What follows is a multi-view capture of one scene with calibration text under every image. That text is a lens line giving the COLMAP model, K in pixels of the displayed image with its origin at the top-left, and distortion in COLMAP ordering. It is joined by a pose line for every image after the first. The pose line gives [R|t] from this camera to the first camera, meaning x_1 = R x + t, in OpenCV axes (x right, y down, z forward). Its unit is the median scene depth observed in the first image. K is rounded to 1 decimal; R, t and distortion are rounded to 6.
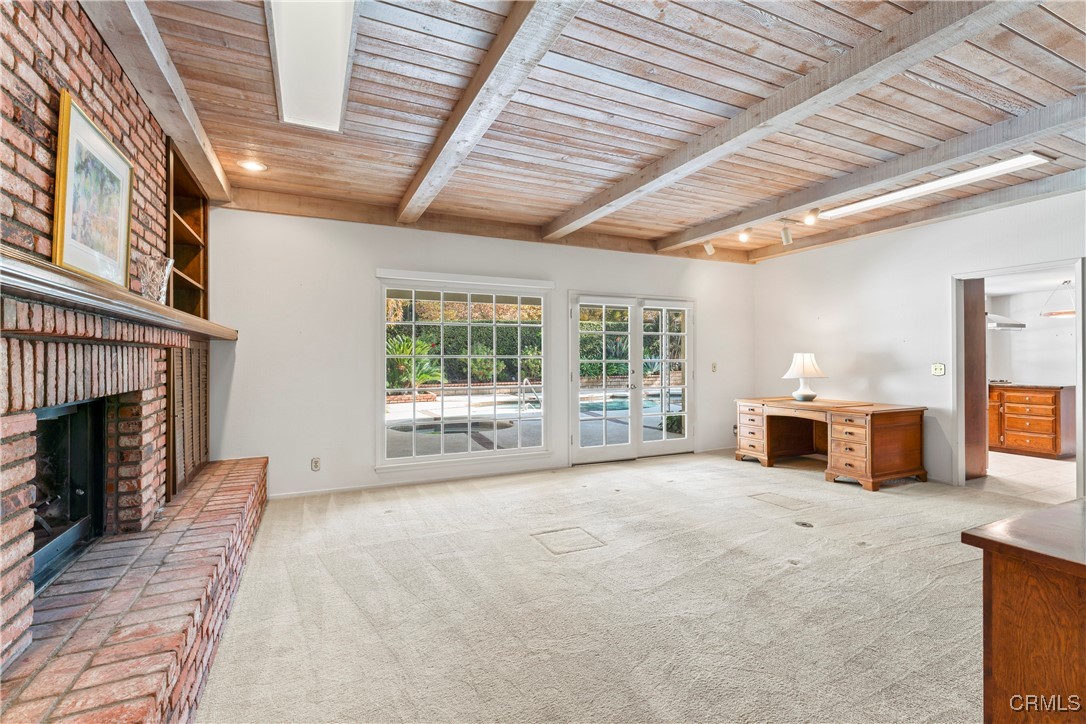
lens RADIAL K [[493.5, 0, 544.1], [0, 493.5, 360.6], [0, 0, 1]] dist [-0.001885, 0.000796]
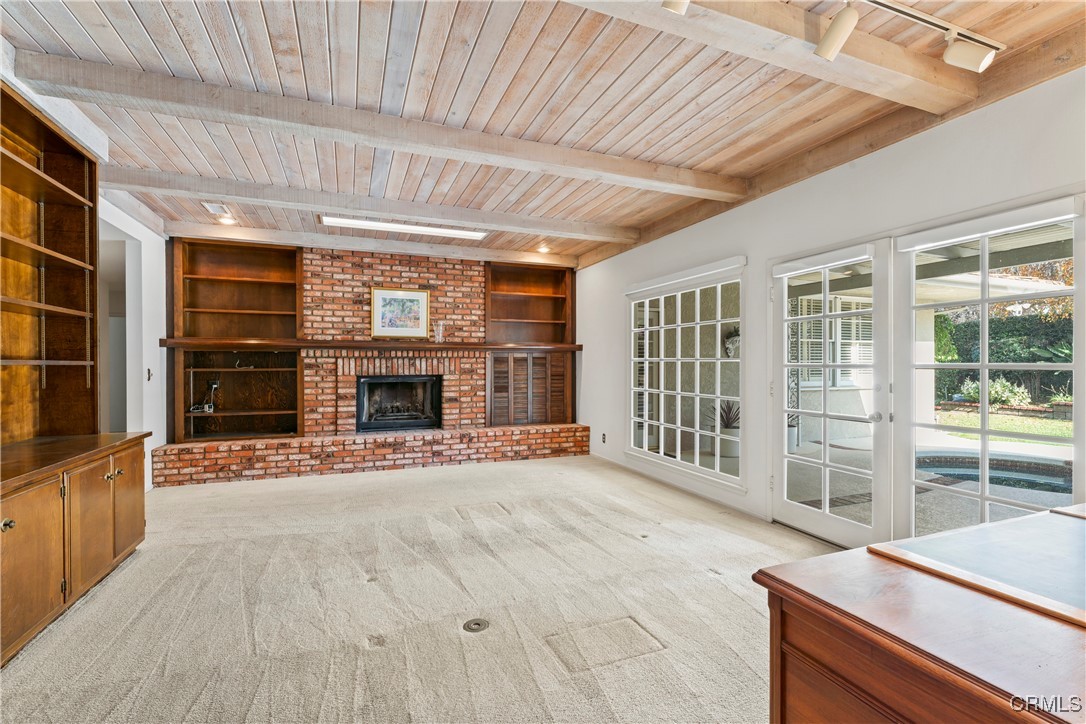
lens RADIAL K [[493.5, 0, 541.8], [0, 493.5, 363.9], [0, 0, 1]] dist [-0.001885, 0.000796]
pose [[-0.070057, 0.006702, -0.997520, 0.478203], [-0.001545, 0.999976, 0.006827, -0.003097], [0.997542, 0.002020, -0.070045, 0.472826]]
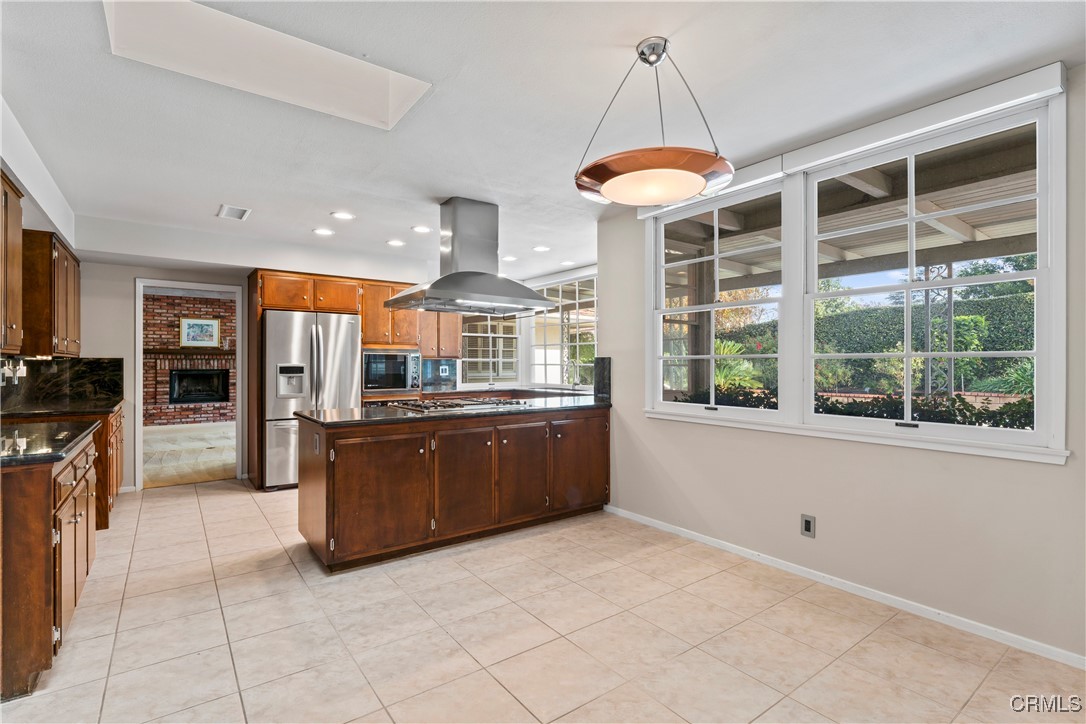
lens RADIAL K [[493.5, 0, 524.7], [0, 493.5, 359.5], [0, 0, 1]] dist [-0.001885, 0.000796]
pose [[0.176209, -0.002175, -0.984350, 1.084085], [-0.000901, 0.999997, -0.002370, -0.003773], [0.984352, 0.001305, 0.176206, 0.777007]]
